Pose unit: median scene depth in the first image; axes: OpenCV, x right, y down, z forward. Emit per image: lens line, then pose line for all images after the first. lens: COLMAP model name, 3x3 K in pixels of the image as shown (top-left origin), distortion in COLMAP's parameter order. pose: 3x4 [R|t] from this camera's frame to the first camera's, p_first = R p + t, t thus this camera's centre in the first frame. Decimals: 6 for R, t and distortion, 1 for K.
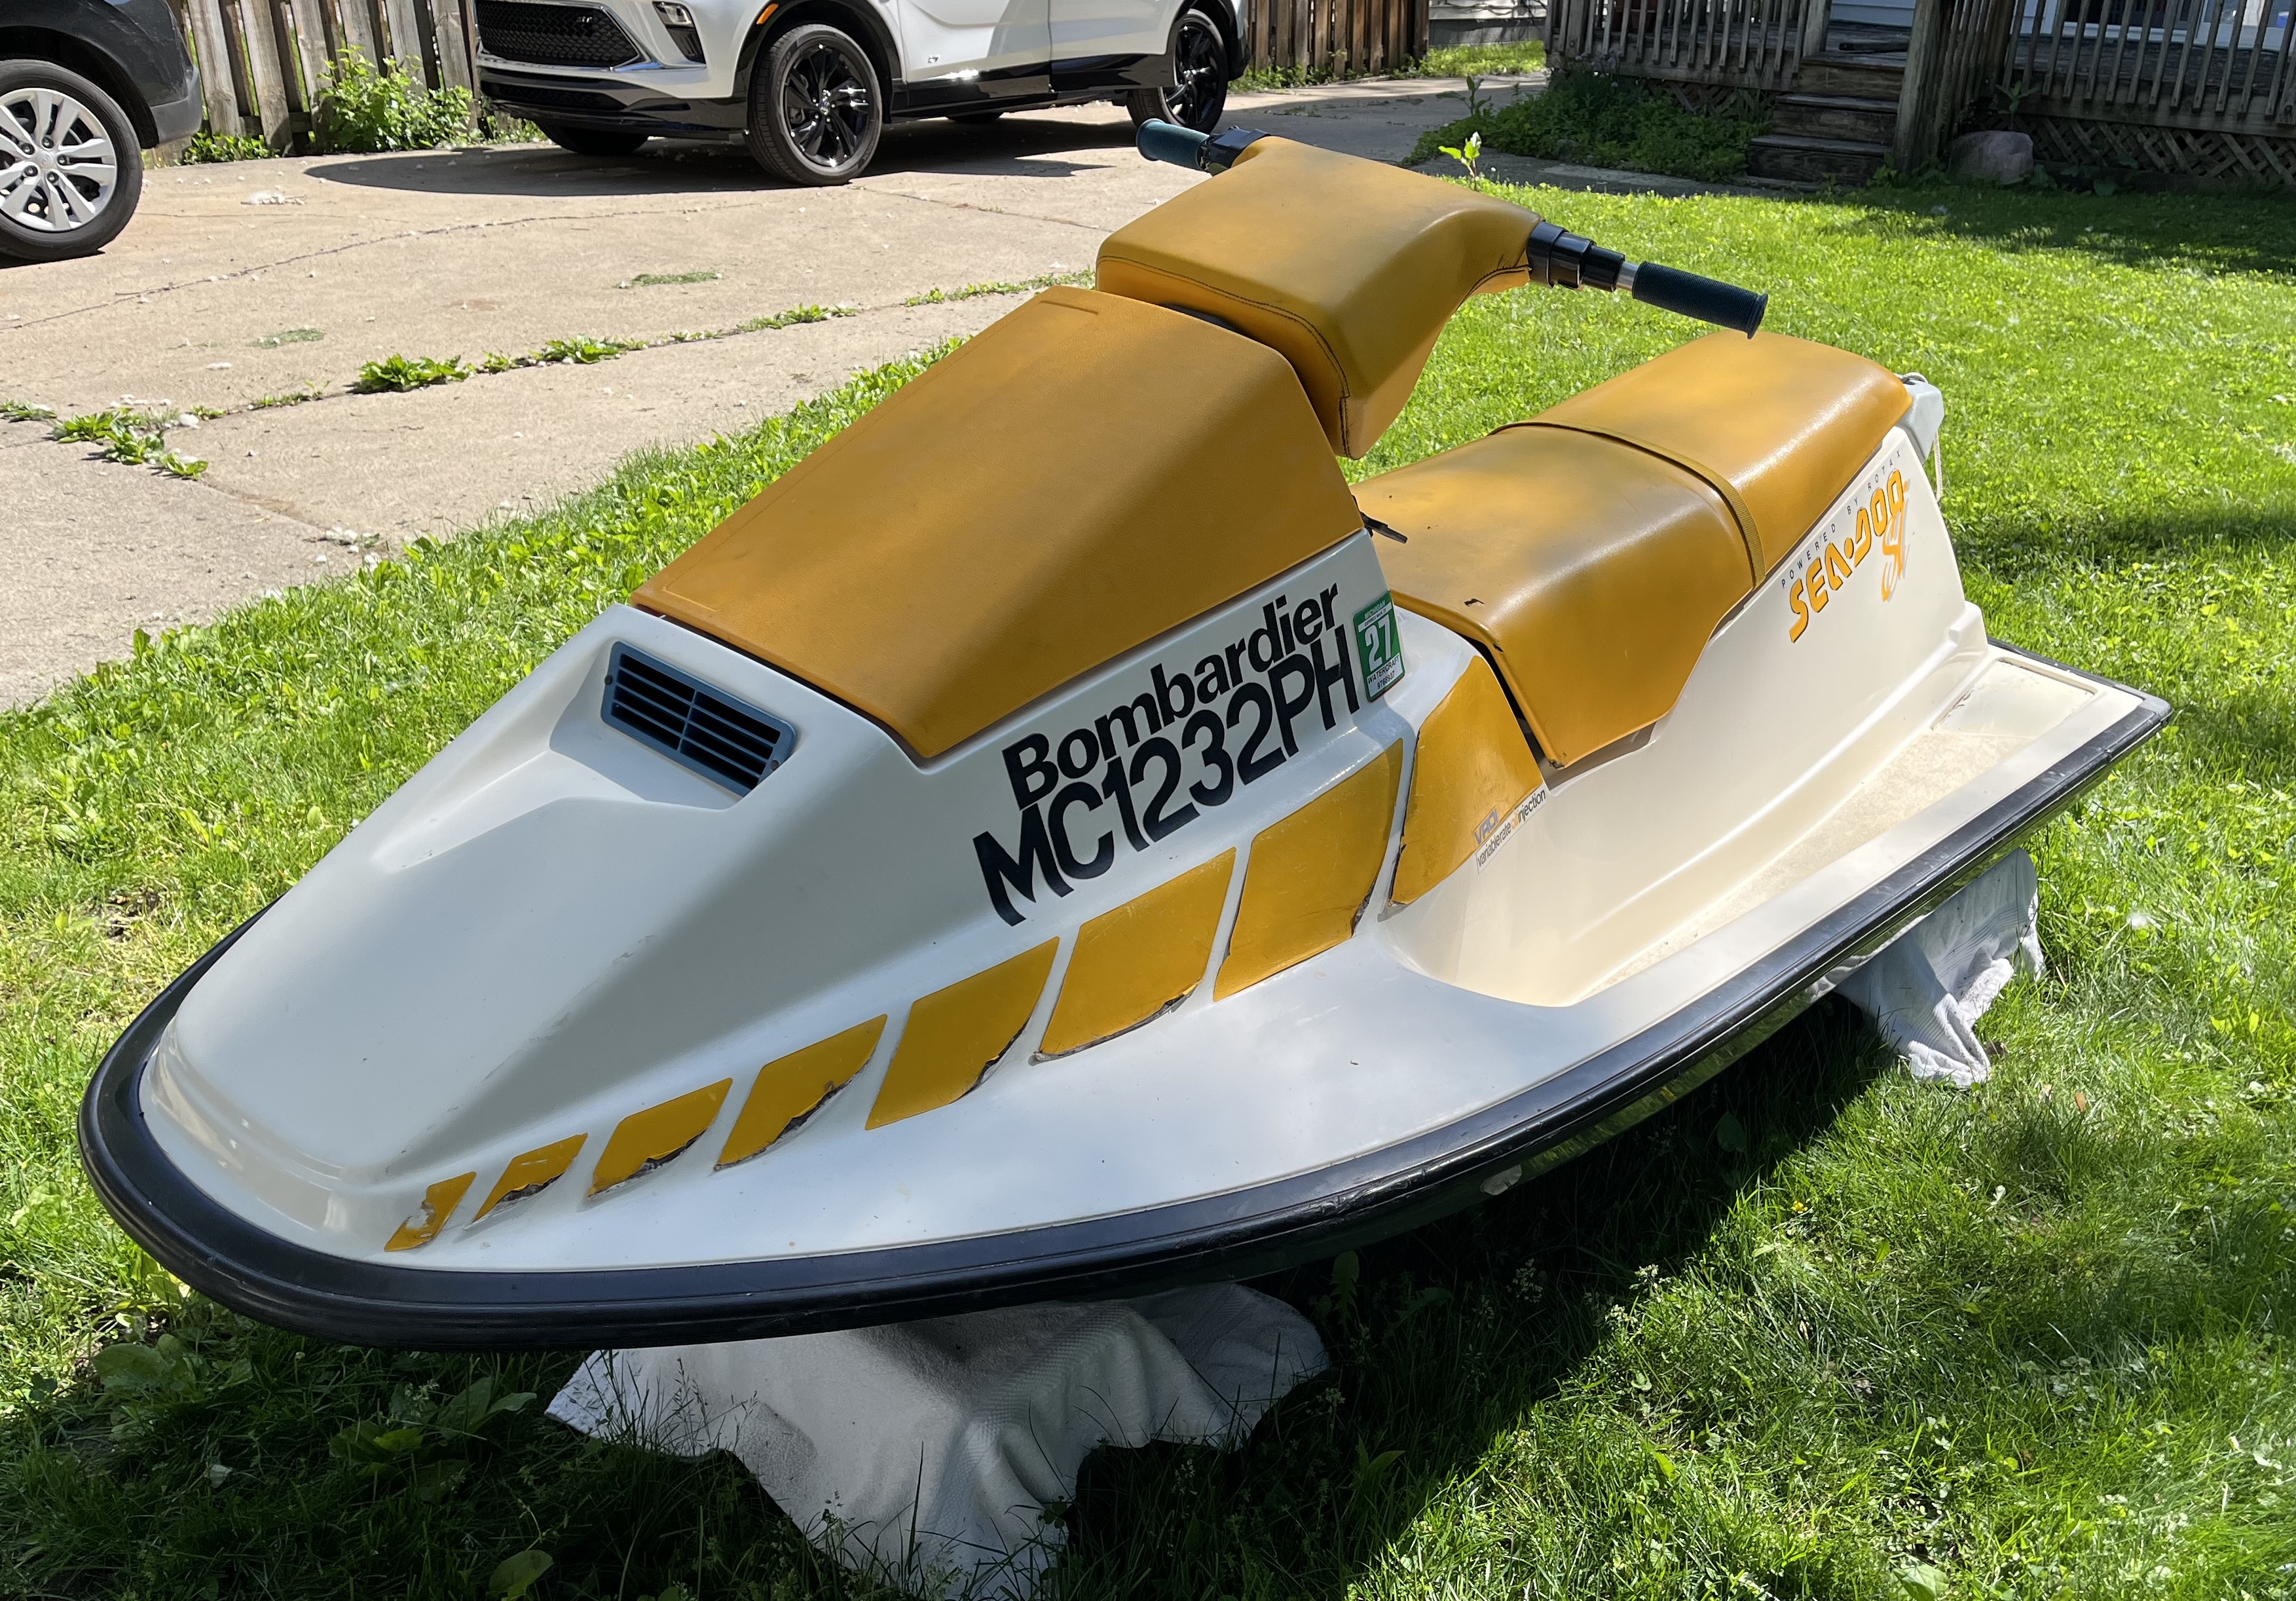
lens RADIAL K [[1973.1, 0, 1148.0], [0, 1973.1, 800.5], [0, 0, 1]] dist [0.113851, -0.269586]
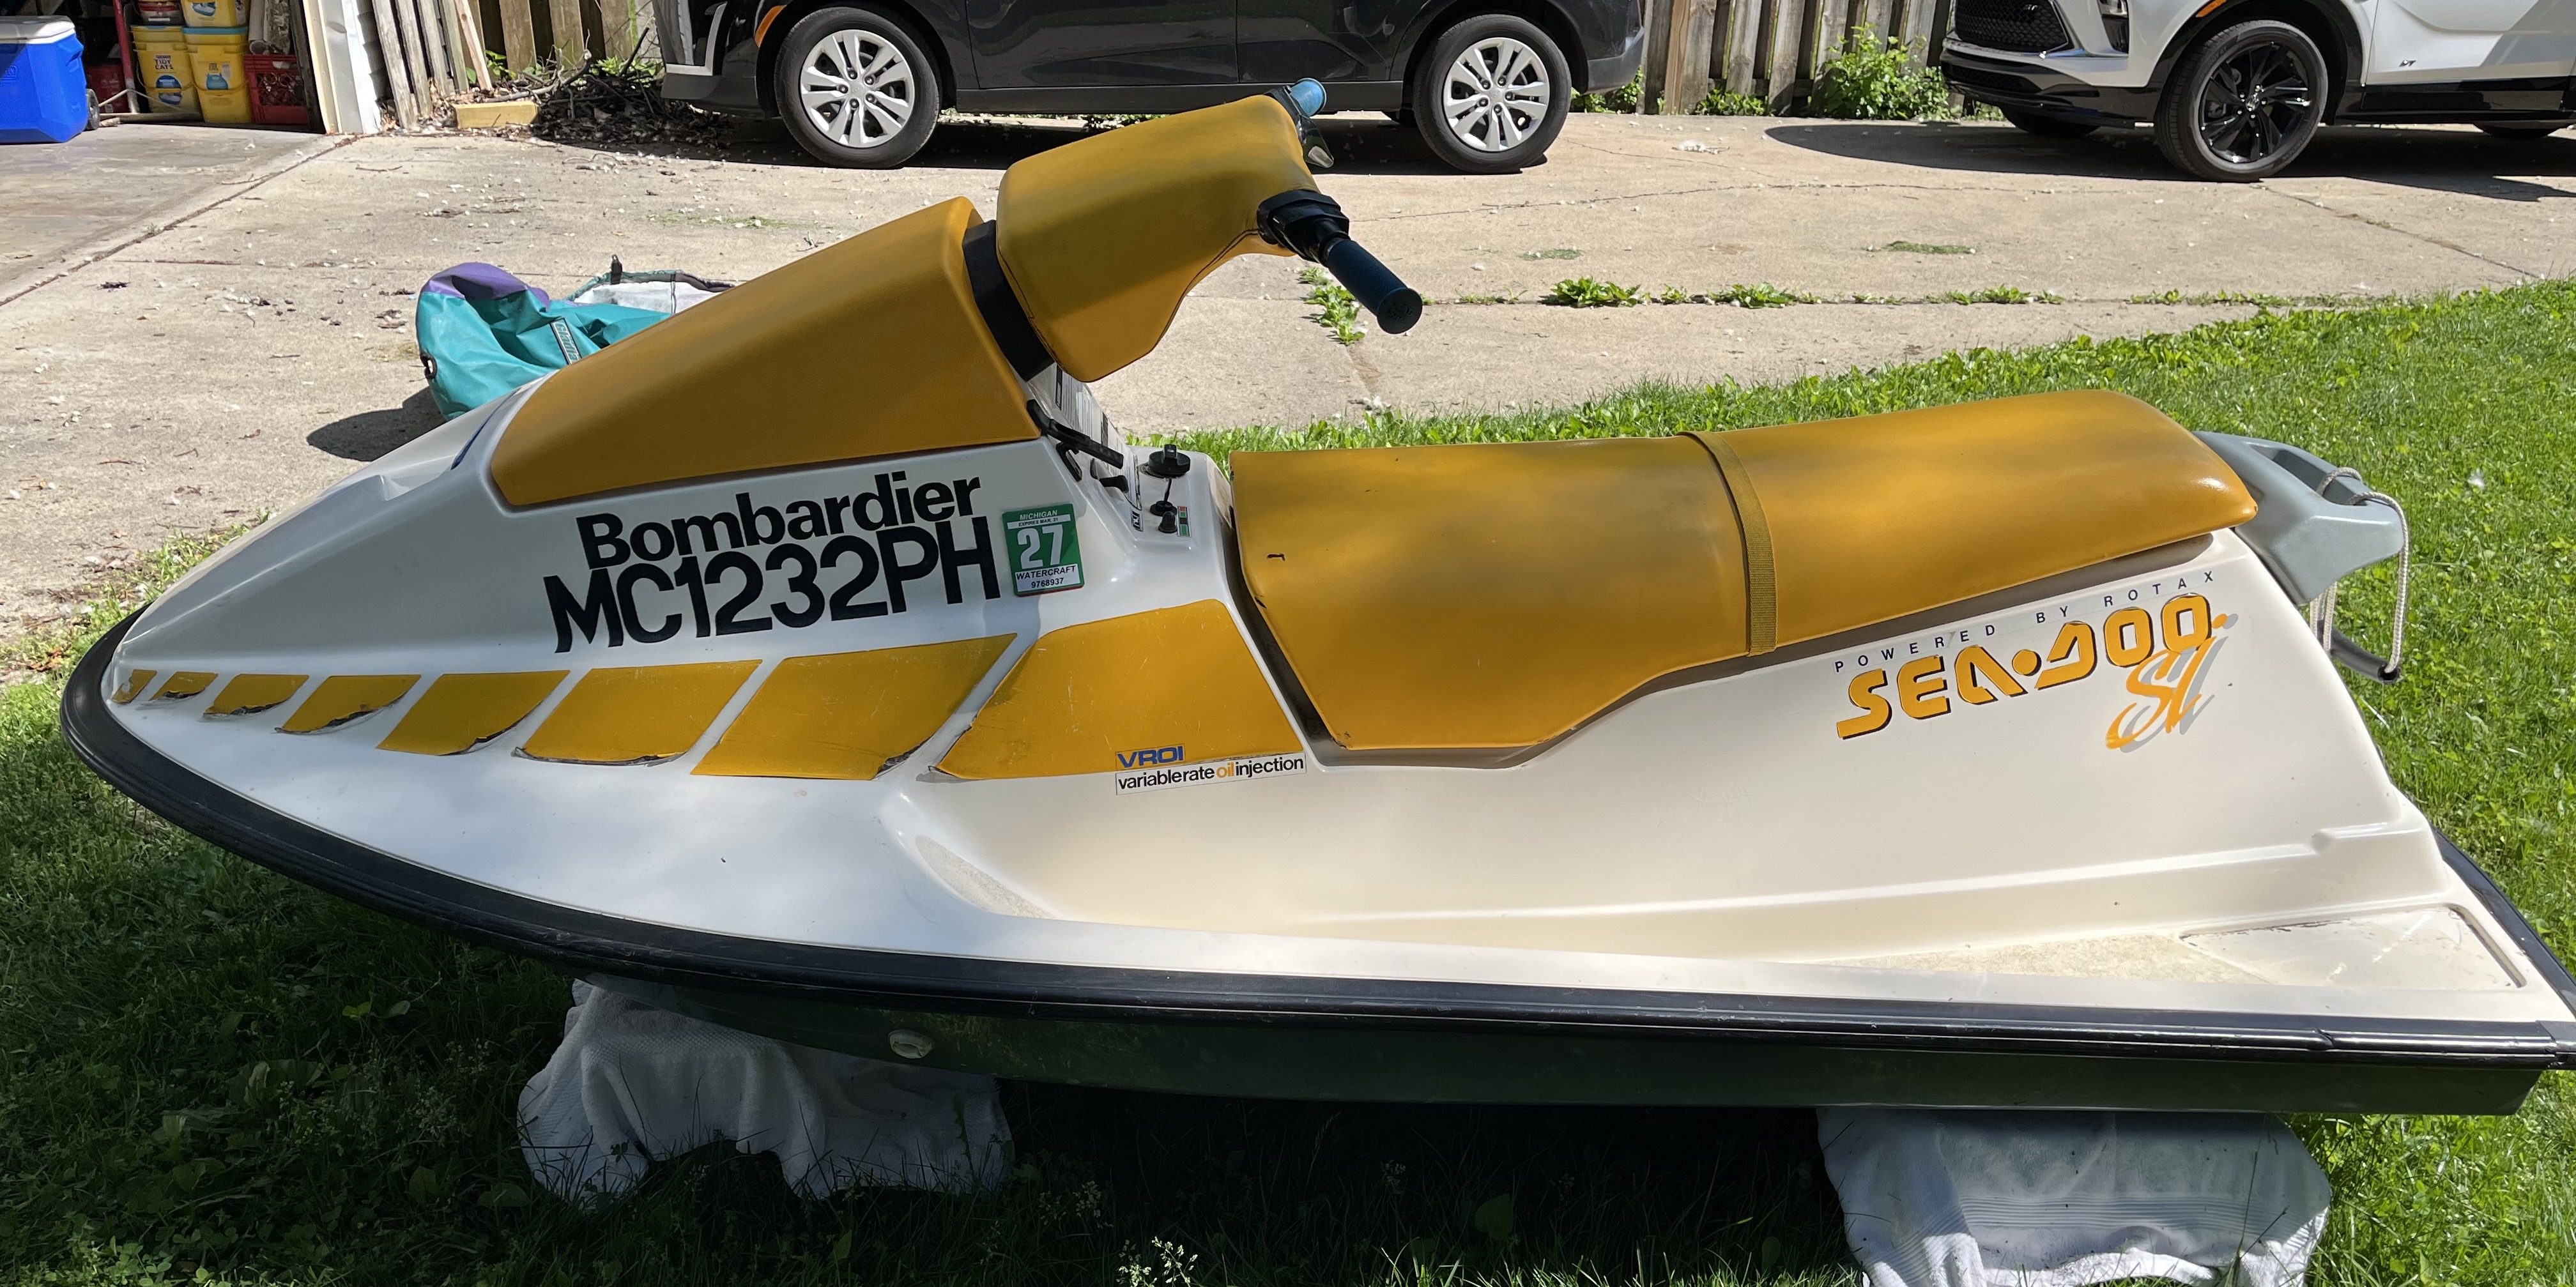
lens RADIAL K [[1789.4, 0, 1288.0], [0, 1789.4, 643.5], [0, 0, 1]] dist [0.109614, -0.143441]
pose [[0.704850, 0.267918, -0.656815, 0.870056], [-0.292610, 0.953298, 0.074845, -0.141855], [0.646193, 0.139436, 0.750328, 0.357168]]
